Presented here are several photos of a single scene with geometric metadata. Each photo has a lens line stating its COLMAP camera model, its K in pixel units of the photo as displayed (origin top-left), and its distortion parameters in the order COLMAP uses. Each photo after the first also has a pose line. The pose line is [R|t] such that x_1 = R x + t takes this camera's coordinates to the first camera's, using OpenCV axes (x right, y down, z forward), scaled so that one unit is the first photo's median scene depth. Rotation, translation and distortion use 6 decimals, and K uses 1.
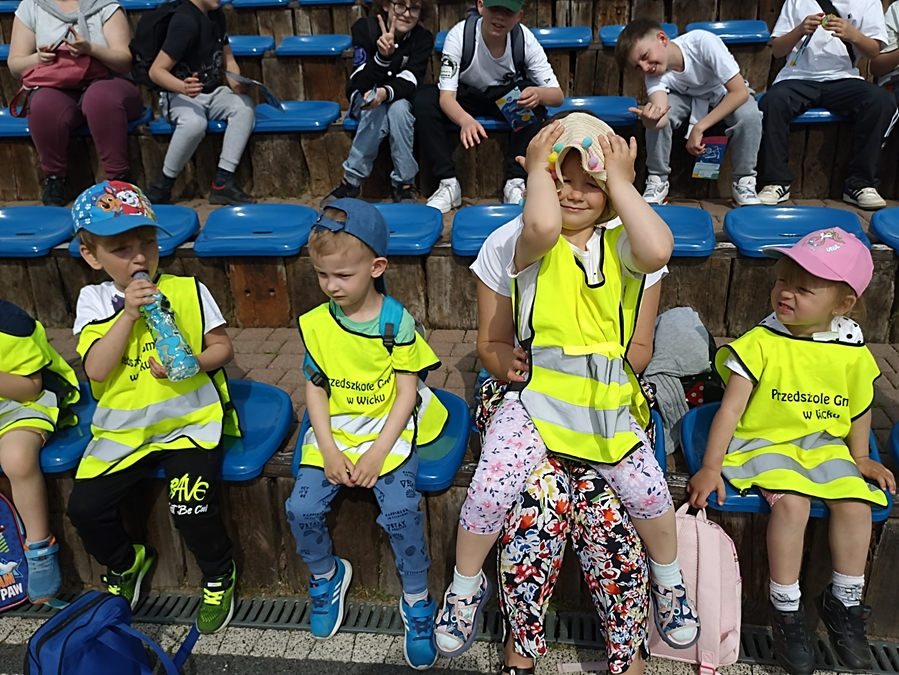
lens RADIAL K [[724.2, 0, 462.3], [0, 724.2, 328.0], [0, 0, 1]] dist [0.026318, 0.002528]
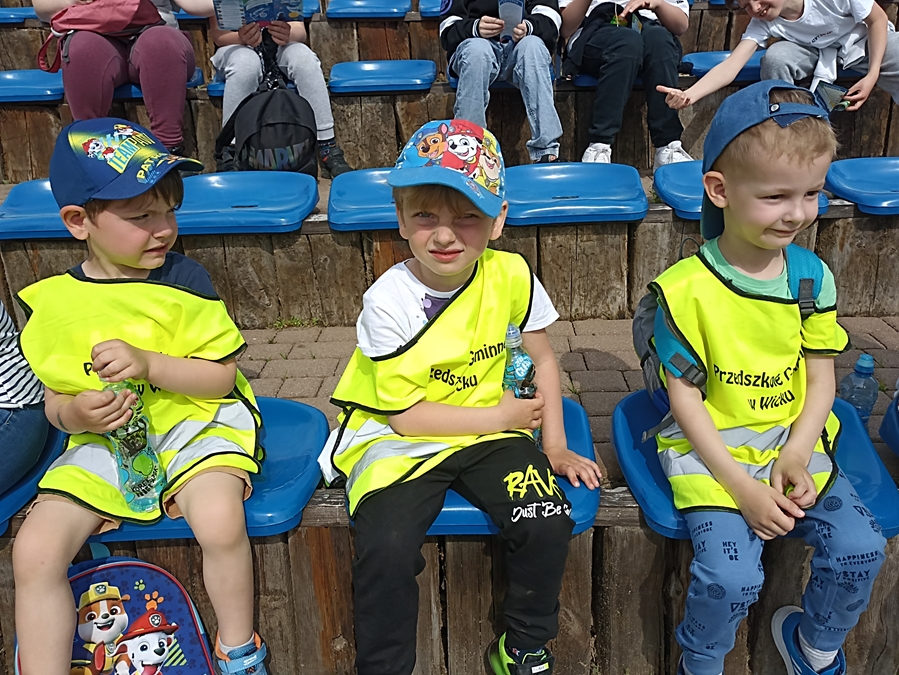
lens RADIAL K [[712.0, 0, 449.5], [0, 712.0, 337.5], [0, 0, 1]] dist [0.029594, -0.003996]
pose [[0.996023, -0.030944, 0.083551, -0.256130], [0.032385, 0.999348, -0.015940, 0.023191], [-0.083004, 0.018582, 0.996376, 0.209241]]
